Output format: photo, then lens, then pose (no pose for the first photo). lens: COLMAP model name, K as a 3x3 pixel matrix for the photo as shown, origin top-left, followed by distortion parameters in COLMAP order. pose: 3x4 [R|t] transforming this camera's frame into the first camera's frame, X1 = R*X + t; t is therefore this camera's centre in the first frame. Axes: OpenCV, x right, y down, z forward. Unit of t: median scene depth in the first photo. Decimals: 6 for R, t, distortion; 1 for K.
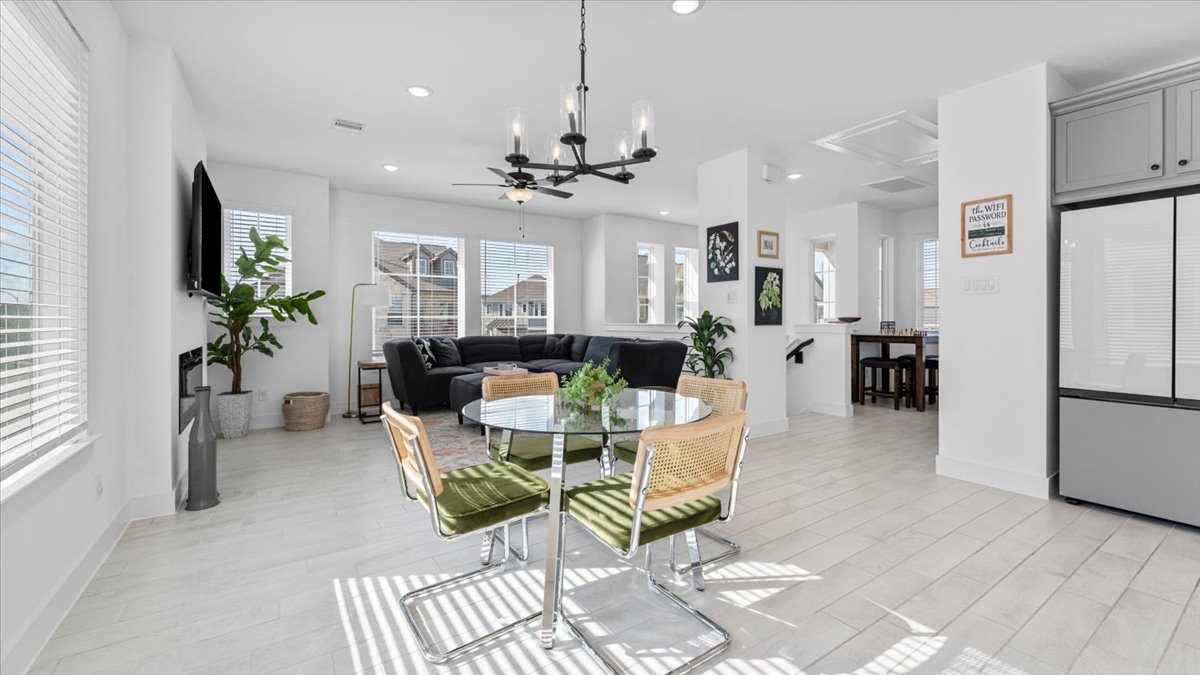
lens RADIAL K [[486.5, 0, 601.6], [0, 486.5, 322.8], [0, 0, 1]] dist [-0.000714, -0.000051]
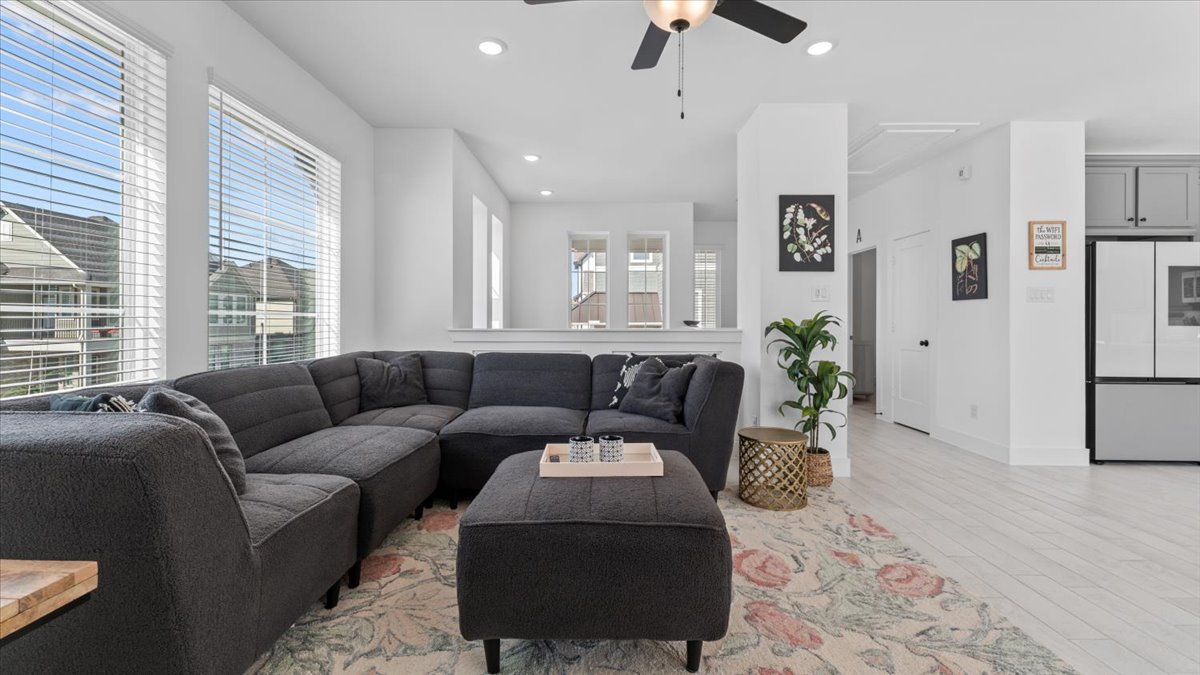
lens RADIAL K [[486.5, 0, 601.6], [0, 486.5, 322.8], [0, 0, 1]] dist [-0.000714, -0.000051]
pose [[0.564885, 0.002973, 0.825164, -0.545562], [0.001426, 0.999988, -0.004579, -0.004070], [-0.825168, 0.003763, 0.564875, 0.850858]]
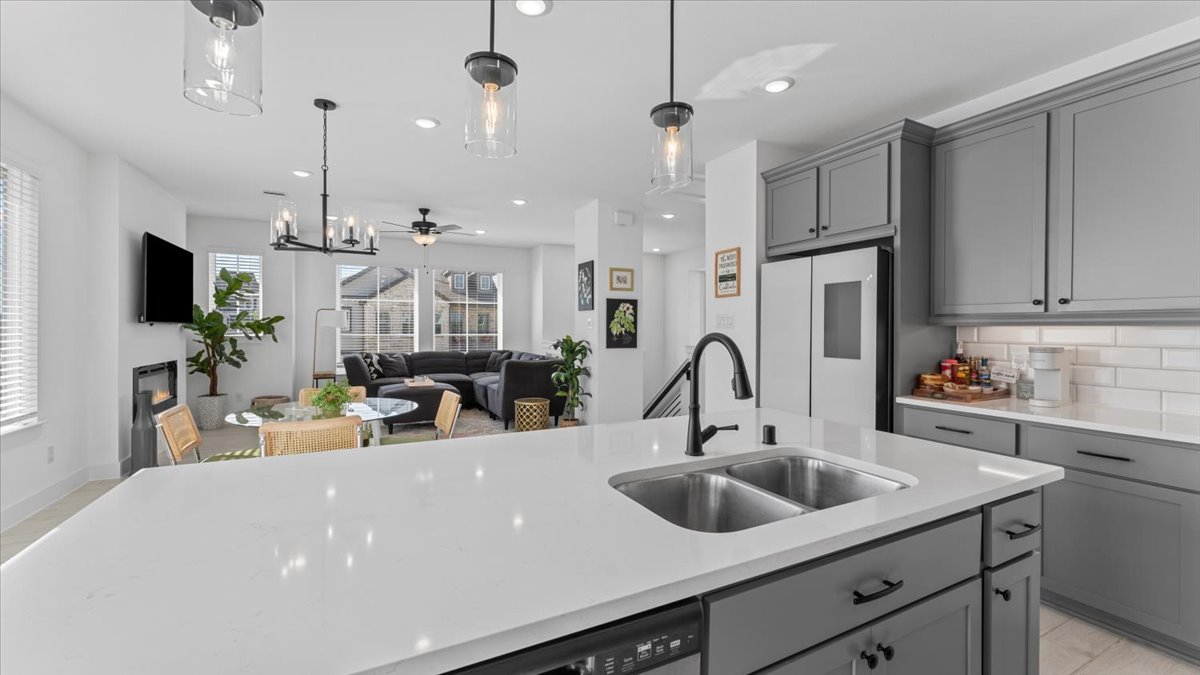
lens RADIAL K [[484.2, 0, 604.2], [0, 484.2, 333.2], [0, 0, 1]] dist [0.000380, -0.000065]
pose [[0.992945, 0.008231, -0.118286, 0.437404], [-0.007969, 0.999965, 0.002689, -0.033705], [0.118304, -0.001727, 0.992976, -0.161082]]
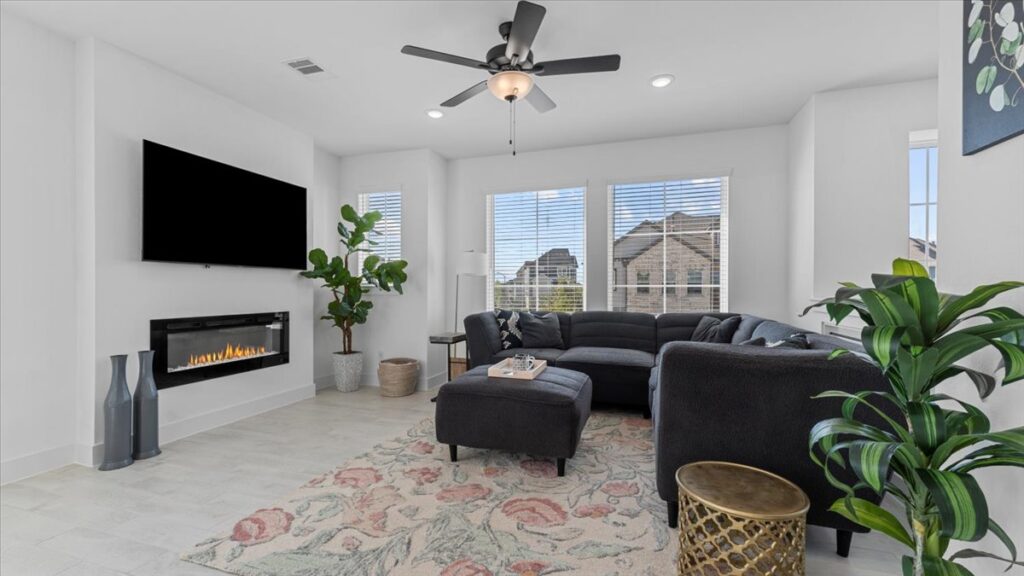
lens RADIAL K [[419.9, 0, 510.2], [0, 419.9, 293.8], [0, 0, 1]] dist [0.000809, 0.000153]
pose [[0.615053, 0.013010, -0.788379, 0.258847], [-0.008859, 0.999915, 0.009589, -0.007265], [0.788436, 0.001087, 0.615116, 0.692925]]
